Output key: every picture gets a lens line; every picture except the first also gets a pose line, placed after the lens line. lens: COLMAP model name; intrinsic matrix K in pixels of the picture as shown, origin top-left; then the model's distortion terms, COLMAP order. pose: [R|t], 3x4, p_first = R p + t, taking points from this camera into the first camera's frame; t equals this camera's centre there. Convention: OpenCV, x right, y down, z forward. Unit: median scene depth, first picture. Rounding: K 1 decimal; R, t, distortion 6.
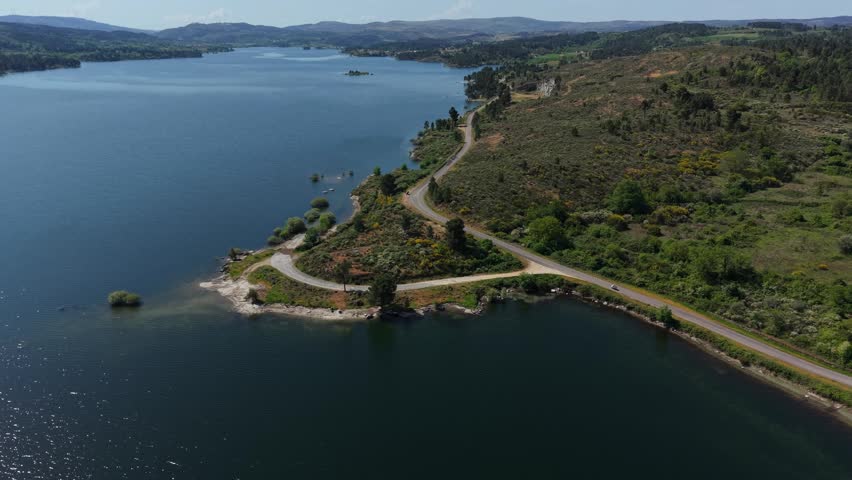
lens RADIAL K [[582.6, 0, 426.0], [0, 582.6, 240.0], [0, 0, 1]] dist [0.048127, -0.076136]
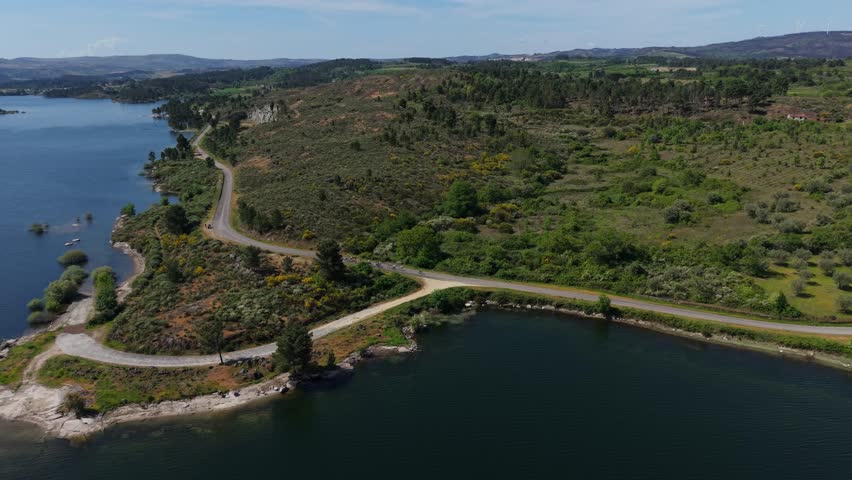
lens RADIAL K [[582.6, 0, 426.0], [0, 582.6, 240.0], [0, 0, 1]] dist [0.048127, -0.076136]
pose [[0.870377, -0.139681, 0.472158, -0.225534], [0.164491, 0.986312, -0.011438, -0.008904], [-0.464097, 0.087621, 0.881440, 0.245960]]
